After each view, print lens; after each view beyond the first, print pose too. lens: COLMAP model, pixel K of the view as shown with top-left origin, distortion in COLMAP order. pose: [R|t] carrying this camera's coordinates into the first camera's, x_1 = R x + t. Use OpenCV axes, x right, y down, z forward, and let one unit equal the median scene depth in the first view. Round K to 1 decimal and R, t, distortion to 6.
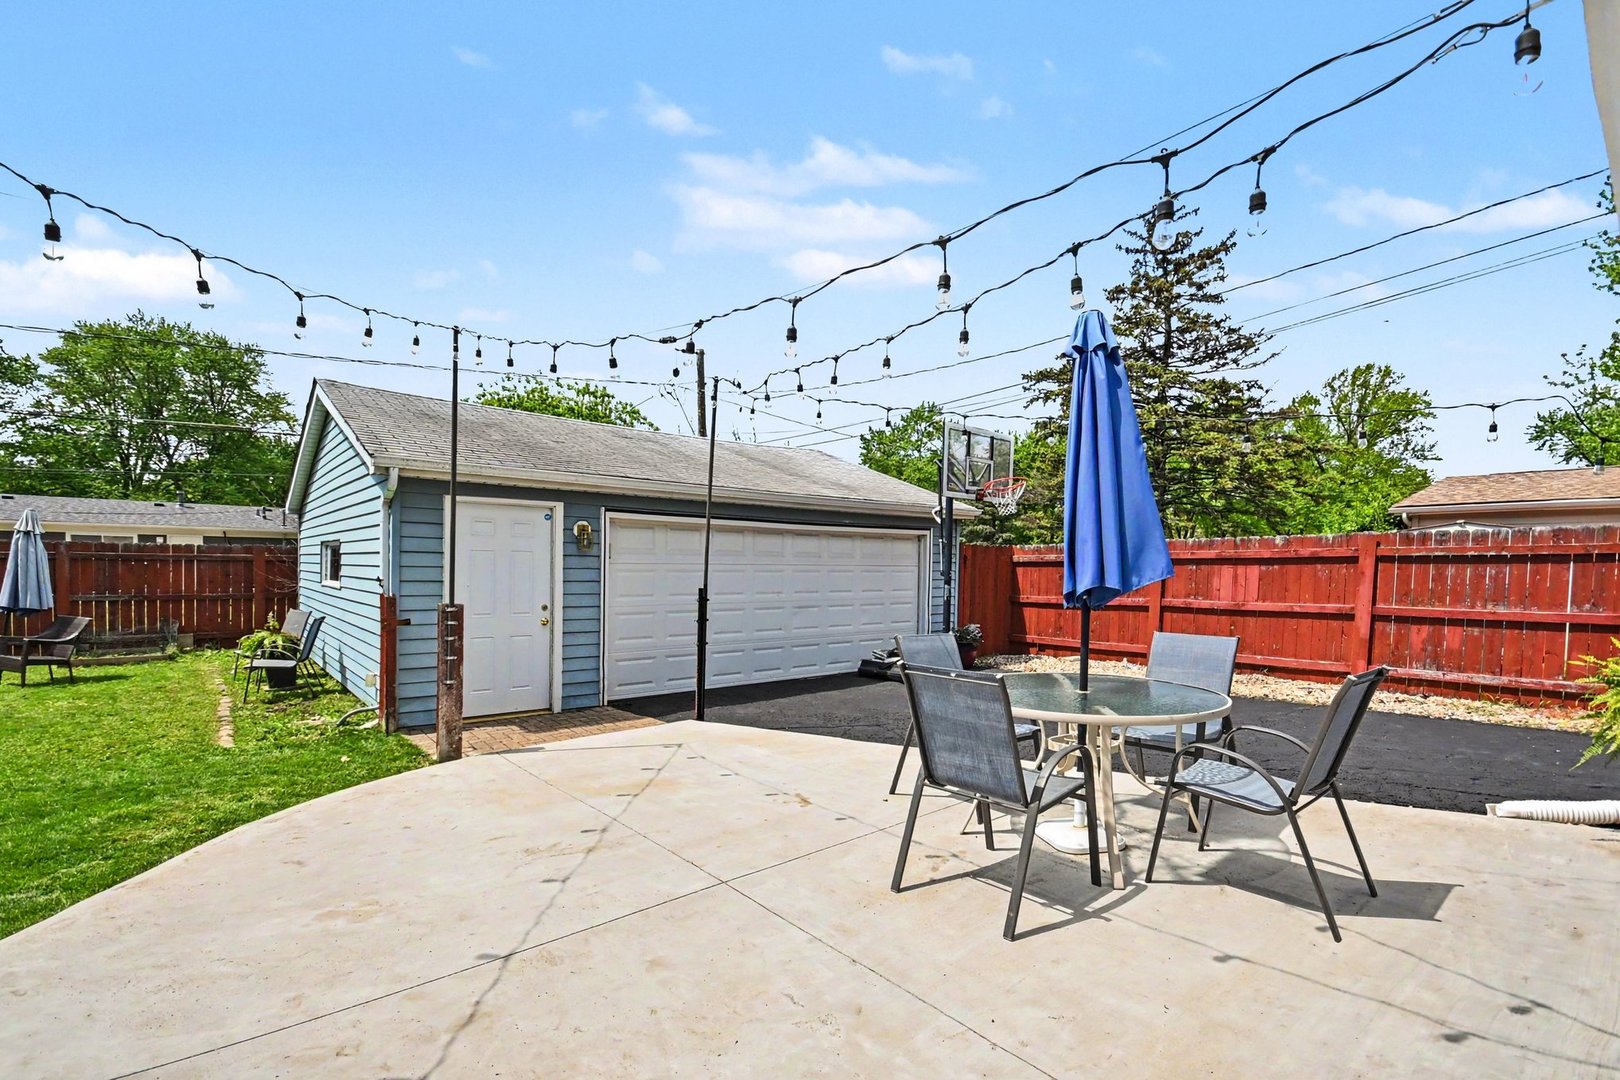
lens RADIAL K [[724.8, 0, 810.0], [0, 724.8, 540.0], [0, 0, 1]] dist [-0.032215, -0.000279]
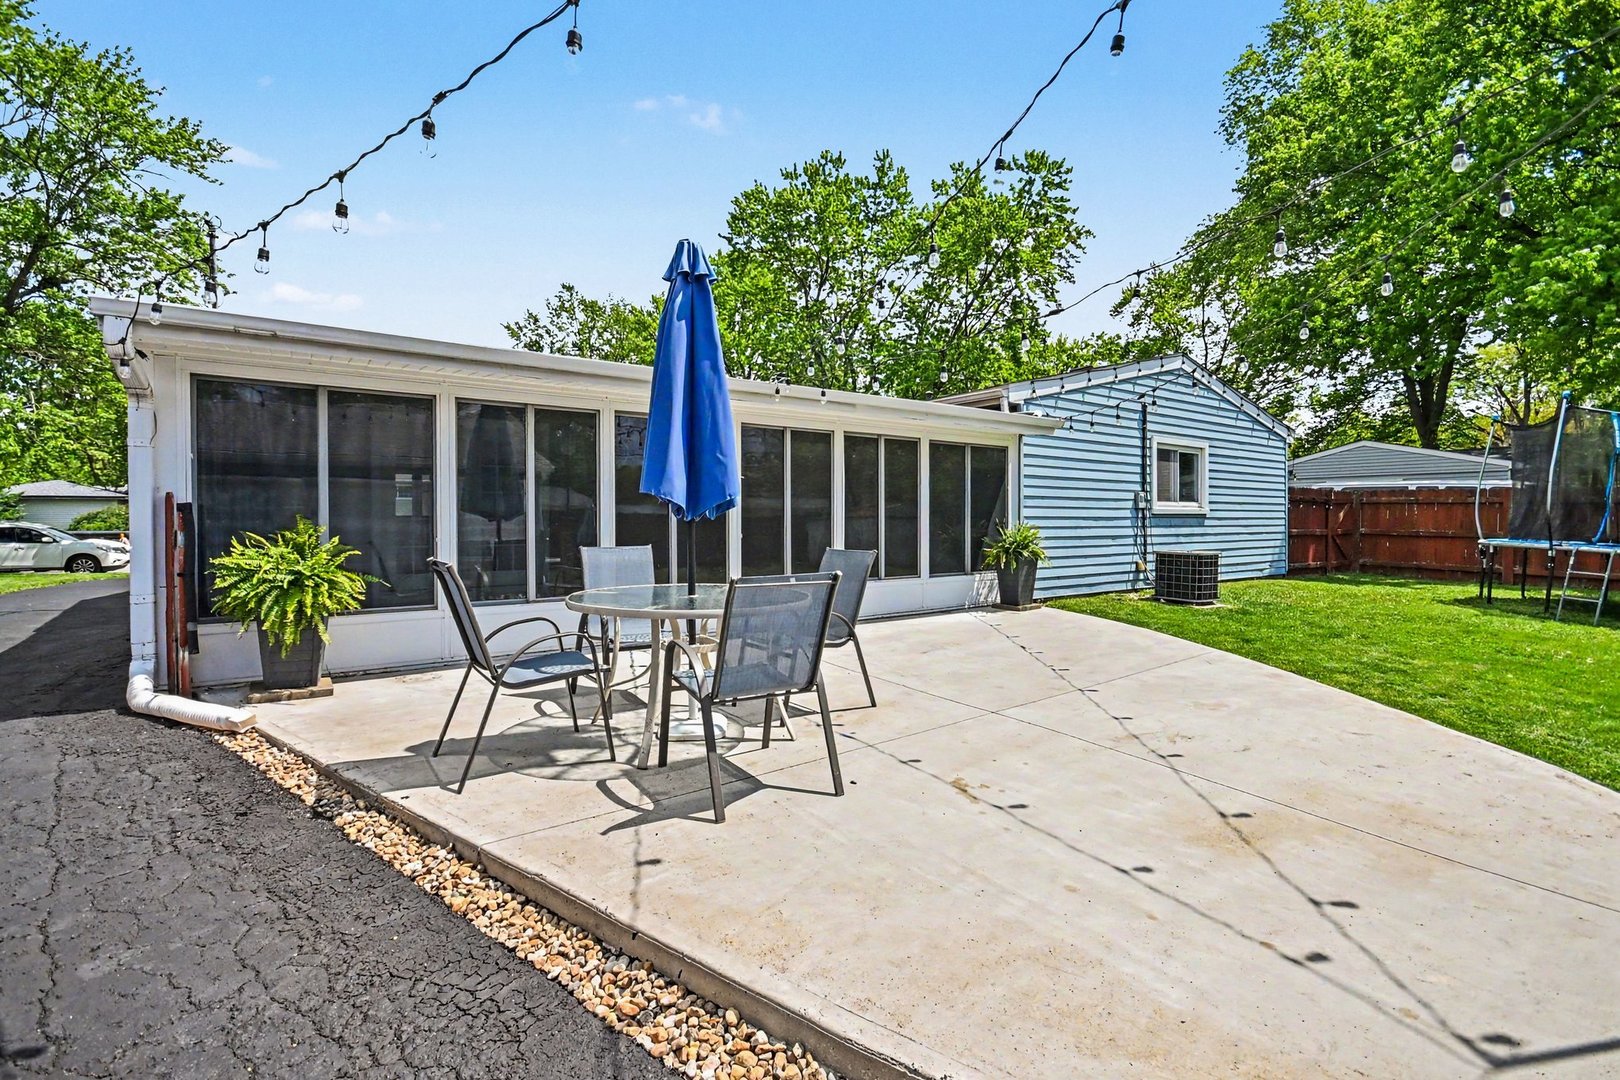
lens RADIAL K [[724.8, 0, 810.0], [0, 724.8, 540.0], [0, 0, 1]] dist [-0.032215, -0.000279]
pose [[-0.995477, 0.003269, 0.094944, 0.070195], [0.000491, 0.999572, -0.029266, 0.108304], [-0.094999, -0.029087, -0.995052, 1.587069]]
